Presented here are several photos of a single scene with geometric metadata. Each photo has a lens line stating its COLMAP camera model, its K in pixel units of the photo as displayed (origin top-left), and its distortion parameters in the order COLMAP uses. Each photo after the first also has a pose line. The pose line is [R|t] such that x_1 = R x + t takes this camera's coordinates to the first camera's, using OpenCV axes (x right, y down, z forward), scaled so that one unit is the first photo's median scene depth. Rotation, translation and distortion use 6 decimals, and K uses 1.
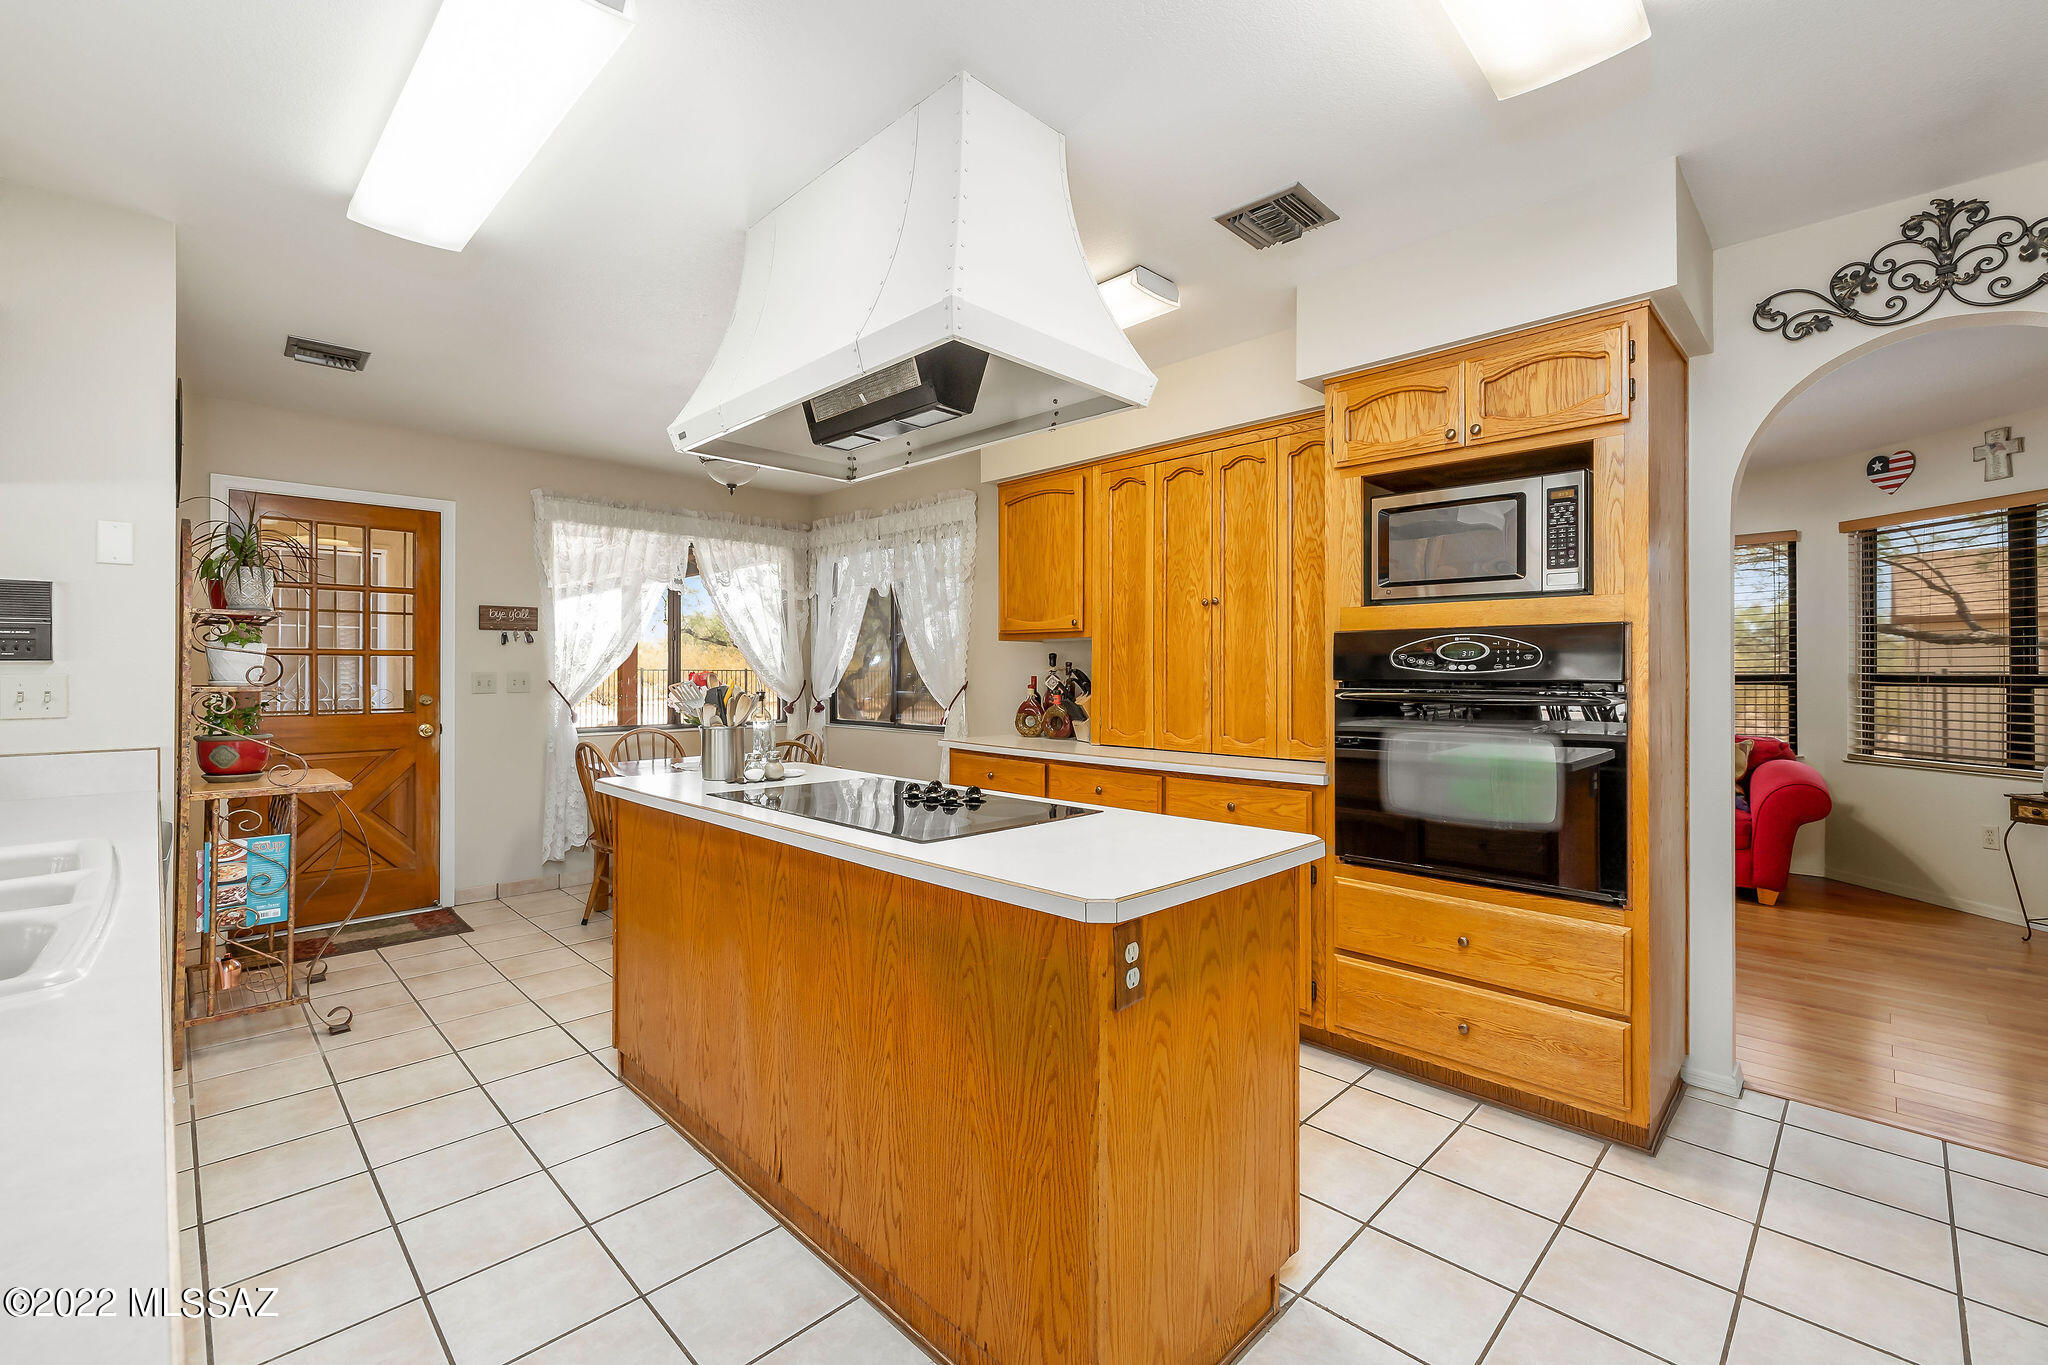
lens RADIAL K [[864.3, 0, 1024.0], [0, 864.3, 677.4], [0, 0, 1]] dist [-0.003411, 0.000500]
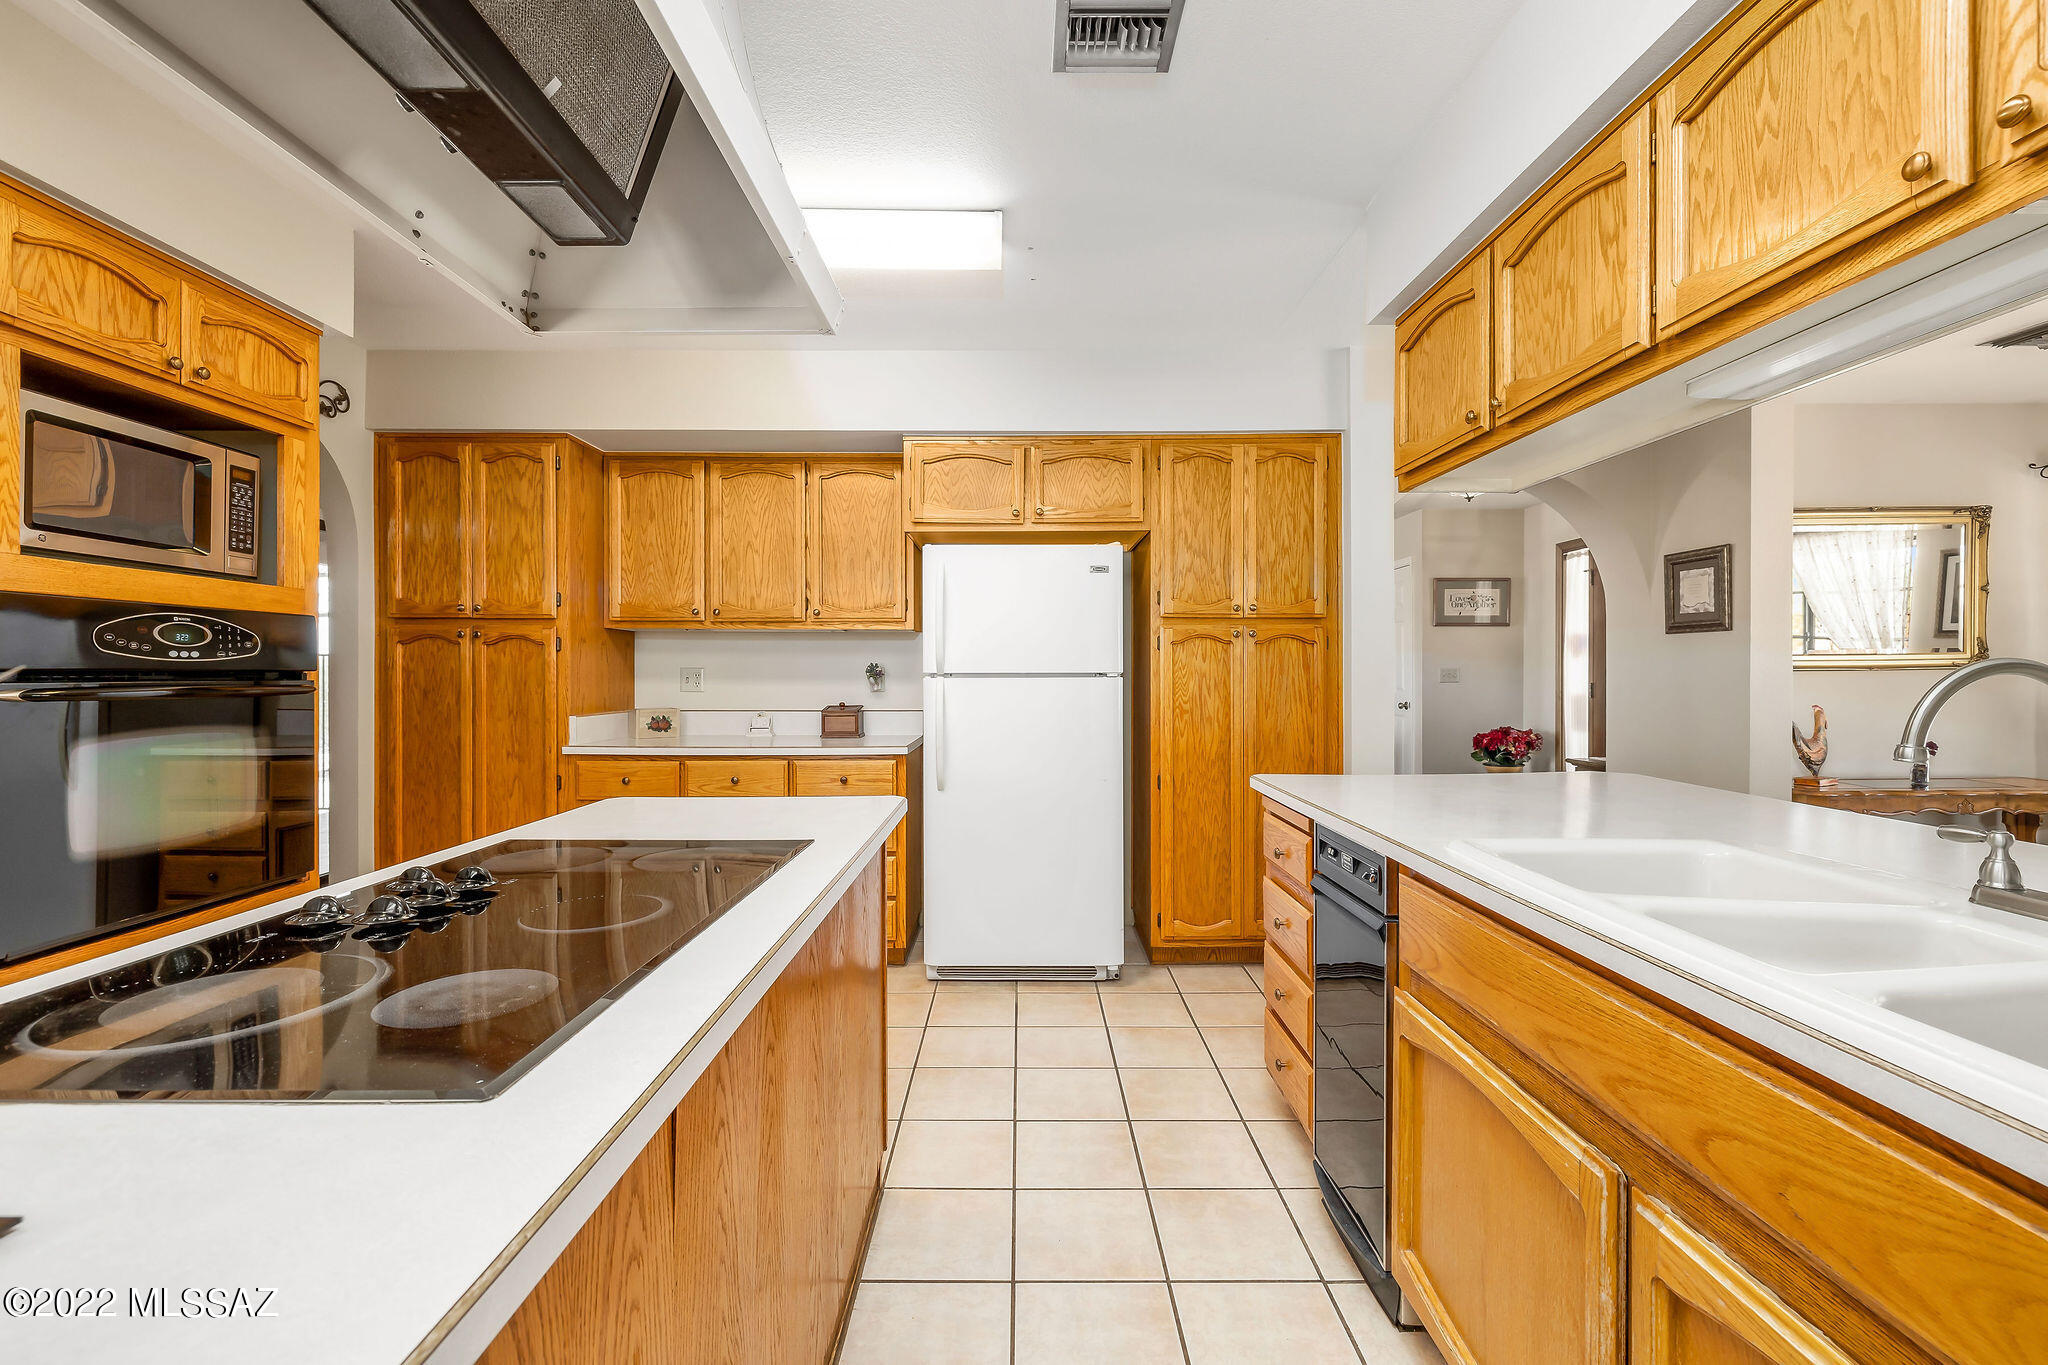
lens RADIAL K [[864.3, 0, 1024.0], [0, 864.3, 677.4], [0, 0, 1]] dist [-0.003411, 0.000500]
pose [[-0.711015, -0.002507, 0.703172, -0.654883], [0.003517, 0.999968, 0.007121, 0.007845], [-0.703168, 0.007536, -0.710984, 1.055419]]
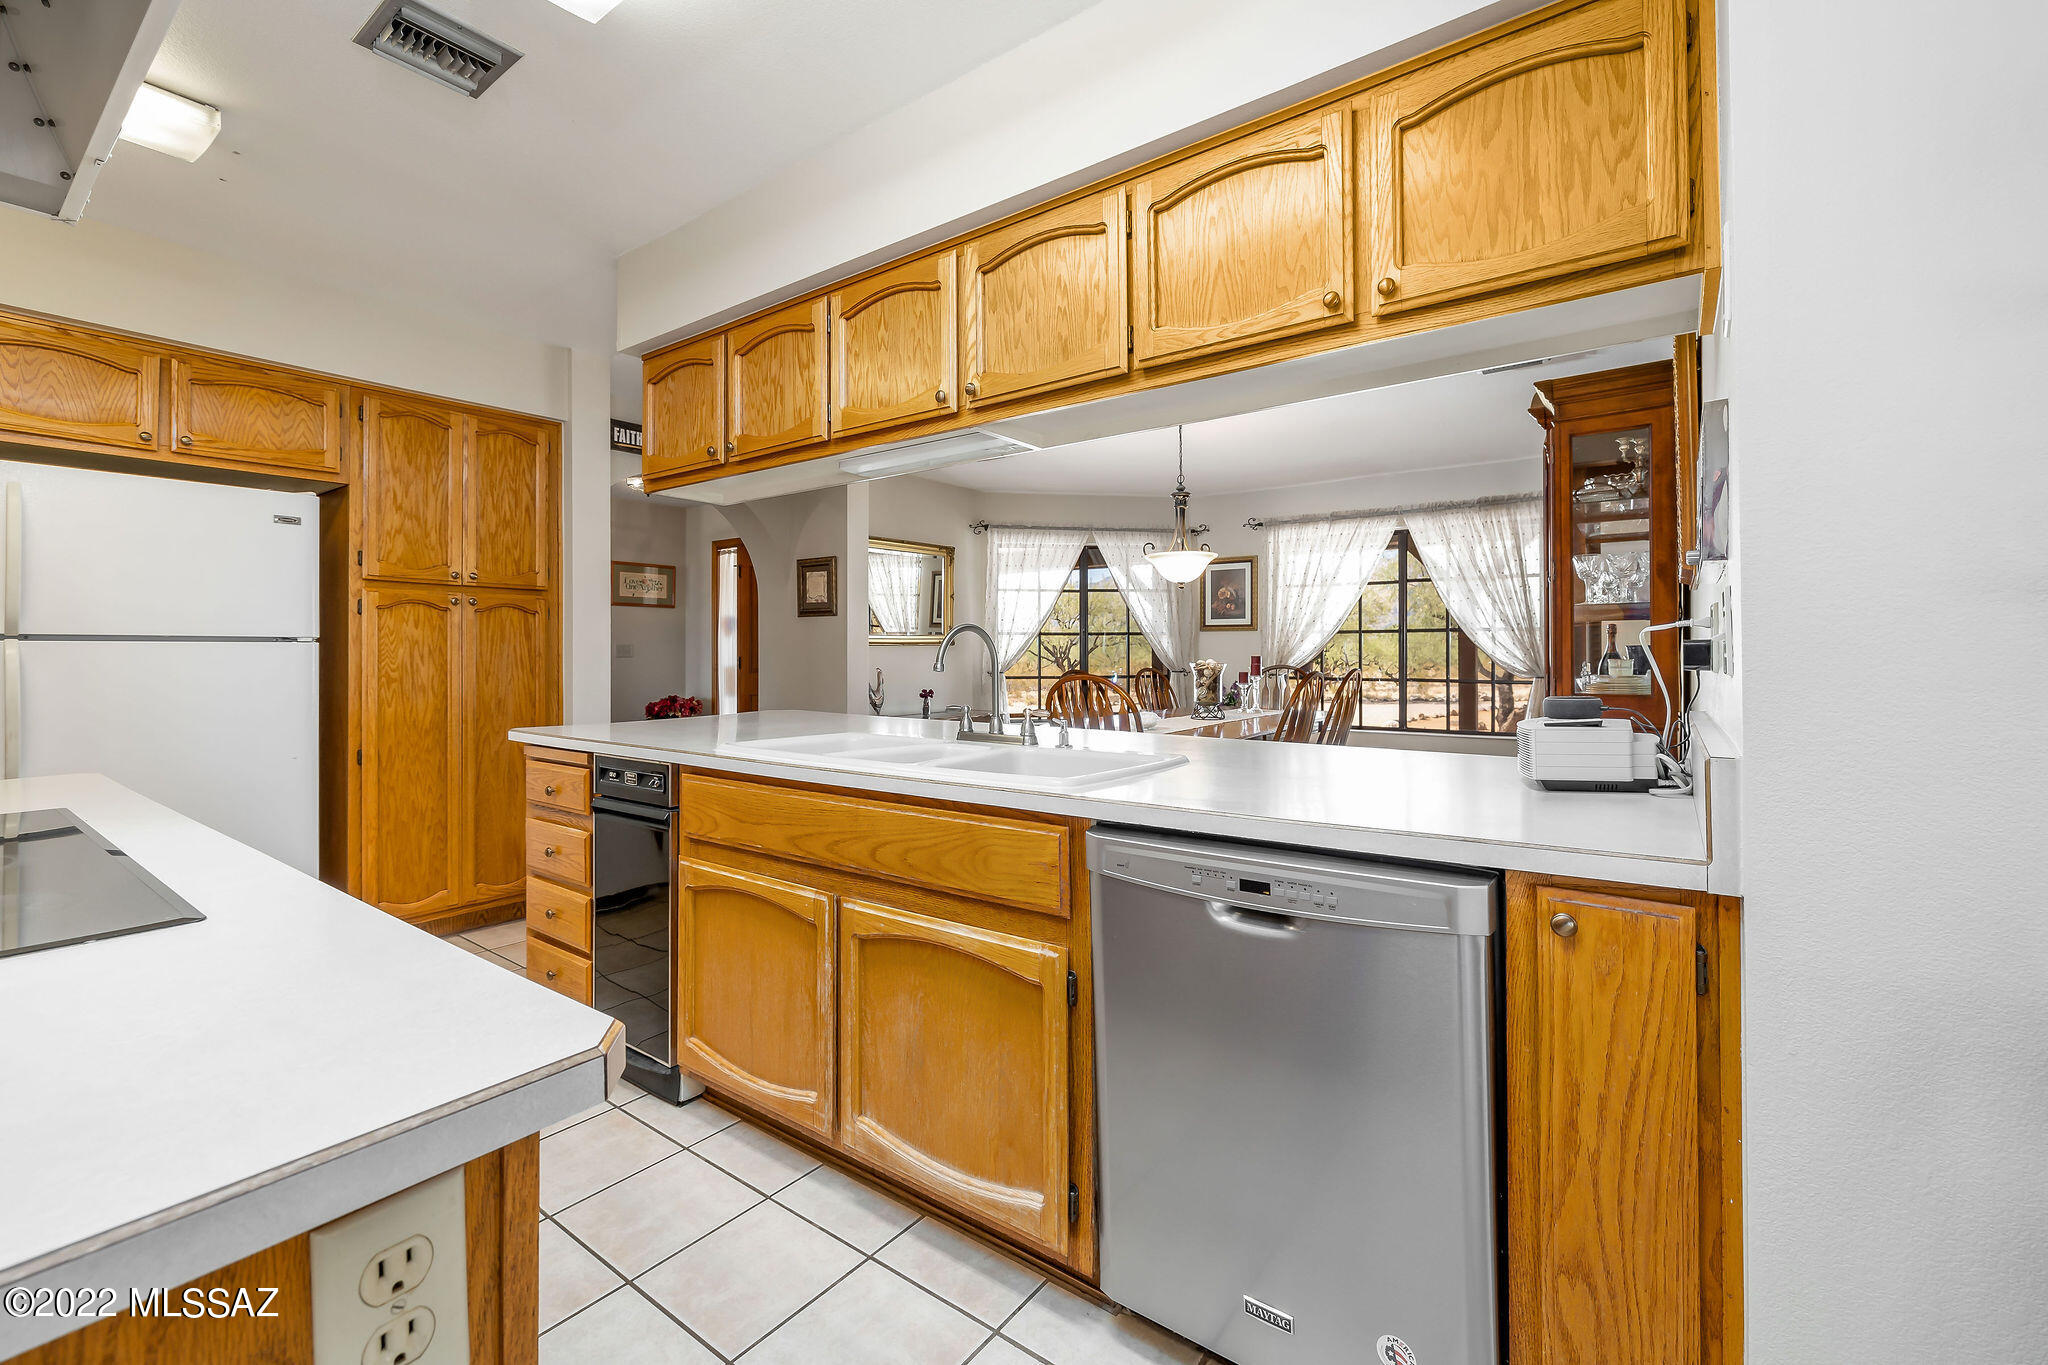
lens RADIAL K [[864.3, 0, 1024.0], [0, 864.3, 677.4], [0, 0, 1]] dist [-0.003411, 0.000500]
pose [[-0.989343, 0.005092, -0.145514, -0.612382], [0.000821, 0.999568, 0.029396, 0.042352], [0.145600, 0.028963, -0.988919, 1.466493]]
